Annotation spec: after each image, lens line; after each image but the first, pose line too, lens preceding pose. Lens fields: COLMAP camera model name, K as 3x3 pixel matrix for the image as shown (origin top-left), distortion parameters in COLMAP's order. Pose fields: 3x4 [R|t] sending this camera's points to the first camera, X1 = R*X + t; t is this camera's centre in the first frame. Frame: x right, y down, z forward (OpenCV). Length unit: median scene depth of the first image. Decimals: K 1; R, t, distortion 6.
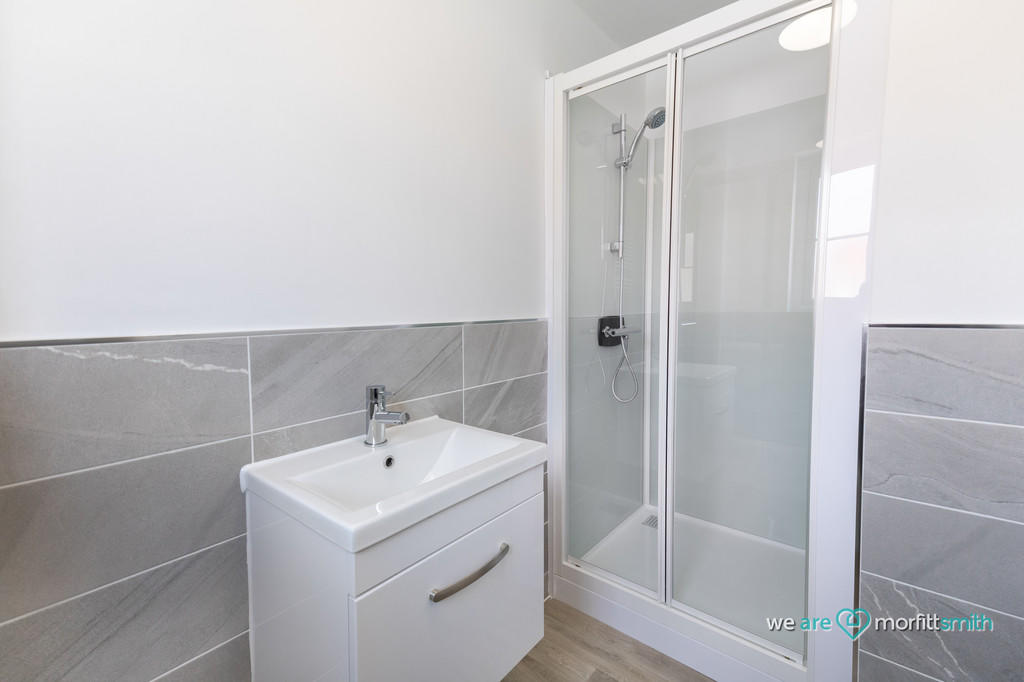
lens RADIAL K [[442.8, 0, 508.5], [0, 442.8, 338.2], [0, 0, 1]] dist [0.049649, -0.000076]
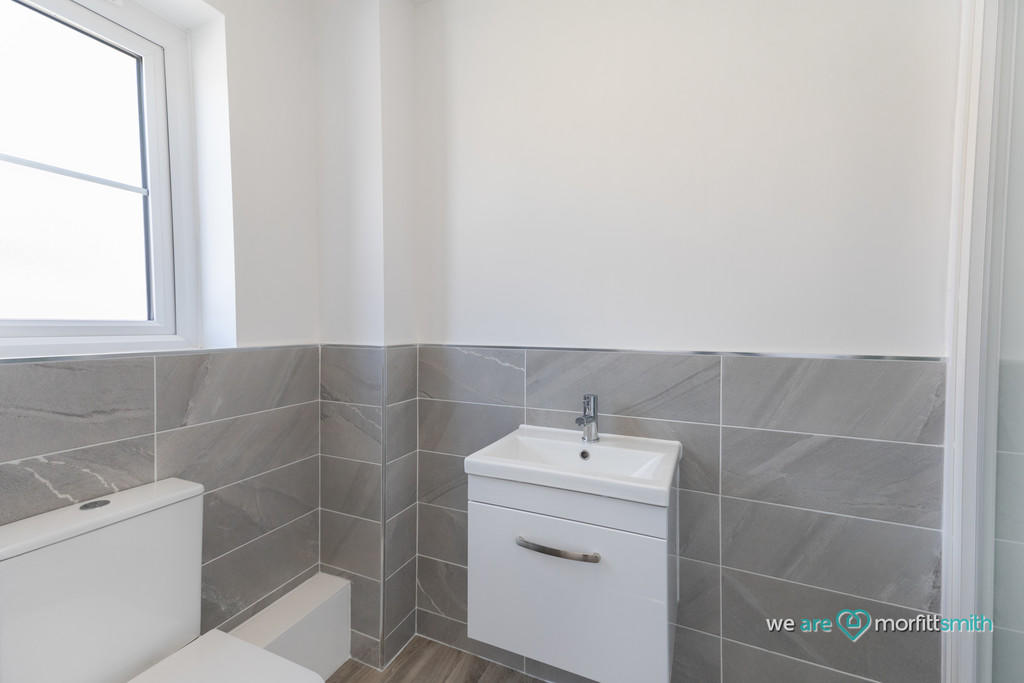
lens RADIAL K [[442.8, 0, 508.5], [0, 442.8, 338.7], [0, 0, 1]] dist [0.049649, -0.000076]
pose [[0.263801, 0.044067, -0.963570, 0.723237], [-0.074825, 0.996881, 0.025106, -0.058016], [0.961671, 0.065476, 0.266275, 0.349267]]
